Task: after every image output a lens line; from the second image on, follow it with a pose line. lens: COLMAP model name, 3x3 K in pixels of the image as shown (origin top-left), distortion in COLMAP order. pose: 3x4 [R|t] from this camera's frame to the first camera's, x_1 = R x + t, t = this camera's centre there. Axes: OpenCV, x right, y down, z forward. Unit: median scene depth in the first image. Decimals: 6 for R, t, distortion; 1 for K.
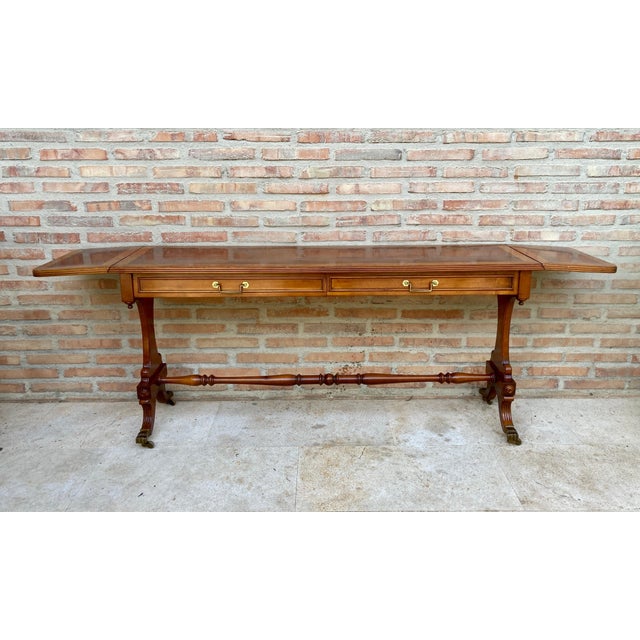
lens RADIAL K [[499.1, 0, 325.5], [0, 499.1, 265.2], [0, 0, 1]] dist [0.018486, -0.017363]
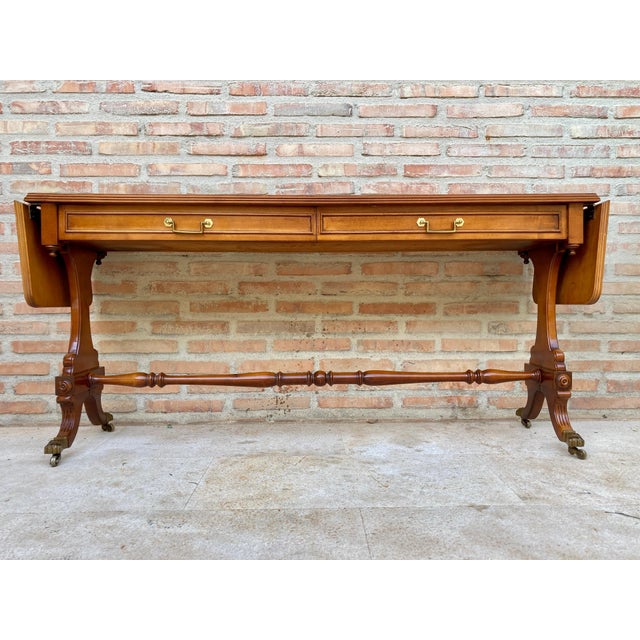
lens RADIAL K [[499.1, 0, 321.9], [0, 499.1, 319.1], [0, 0, 1]] dist [0.018486, -0.017363]
pose [[0.999897, -0.003210, 0.014010, 0.085990], [0.005898, 0.980529, -0.196286, 0.287128], [-0.013107, 0.196348, 0.980447, 0.230242]]
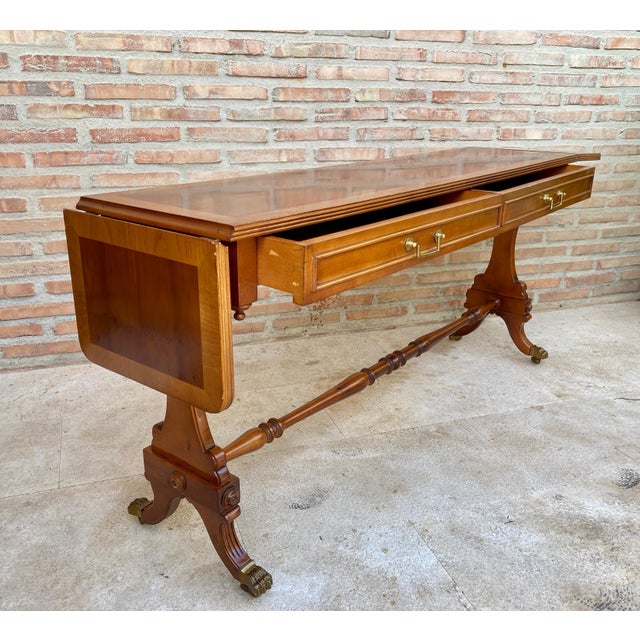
lens RADIAL K [[605.5, 0, 315.6], [0, 605.5, 306.1], [0, 0, 1]] dist [0.004073, 0.000000]
pose [[0.950499, -0.086174, 0.298539, -0.302094], [0.057076, 0.992847, 0.104869, 0.119027], [-0.305441, -0.082638, 0.948618, 0.034914]]
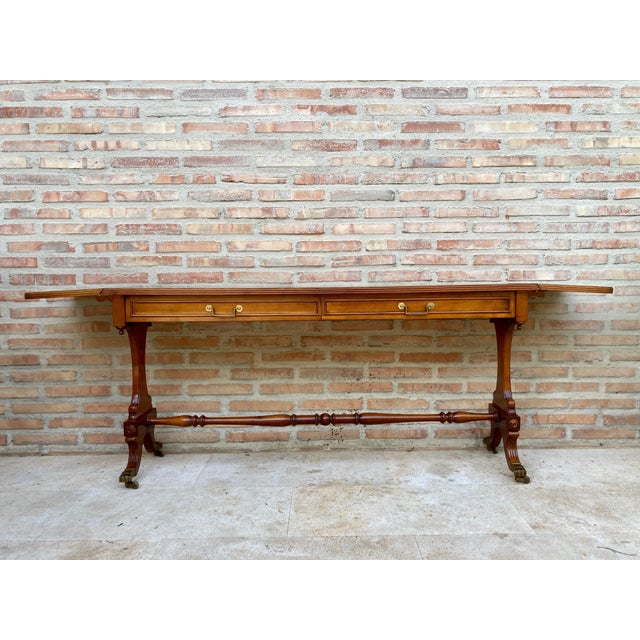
lens RADIAL K [[499.1, 0, 327.0], [0, 499.1, 318.7], [0, 0, 1]] dist [0.018486, -0.017363]
pose [[0.999975, -0.006764, 0.001908, 0.009473], [0.006981, 0.987240, -0.159084, 0.187351], [-0.000808, 0.159093, 0.987263, 0.024103]]
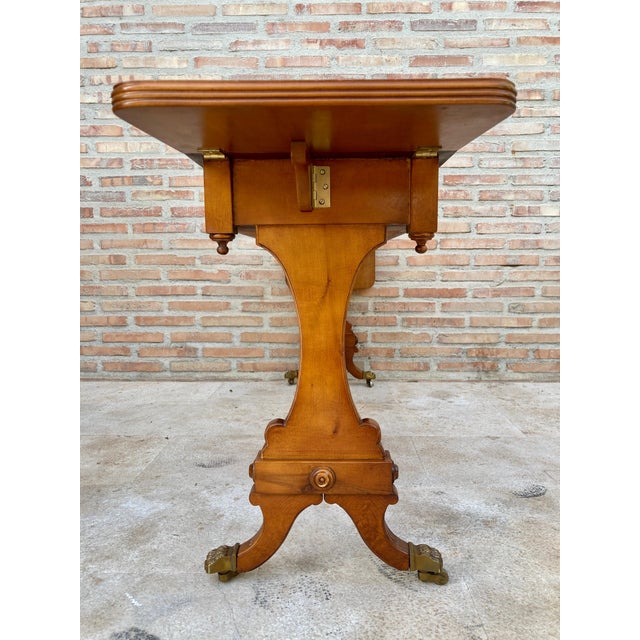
lens RADIAL K [[499.1, 0, 328.3], [0, 499.1, 325.5], [0, 0, 1]] dist [0.018486, -0.017363]
pose [[0.999614, 0.003260, -0.027579, 0.028396], [-0.006363, 0.993552, -0.113203, 0.295758], [0.027032, 0.113335, 0.993189, 0.005028]]
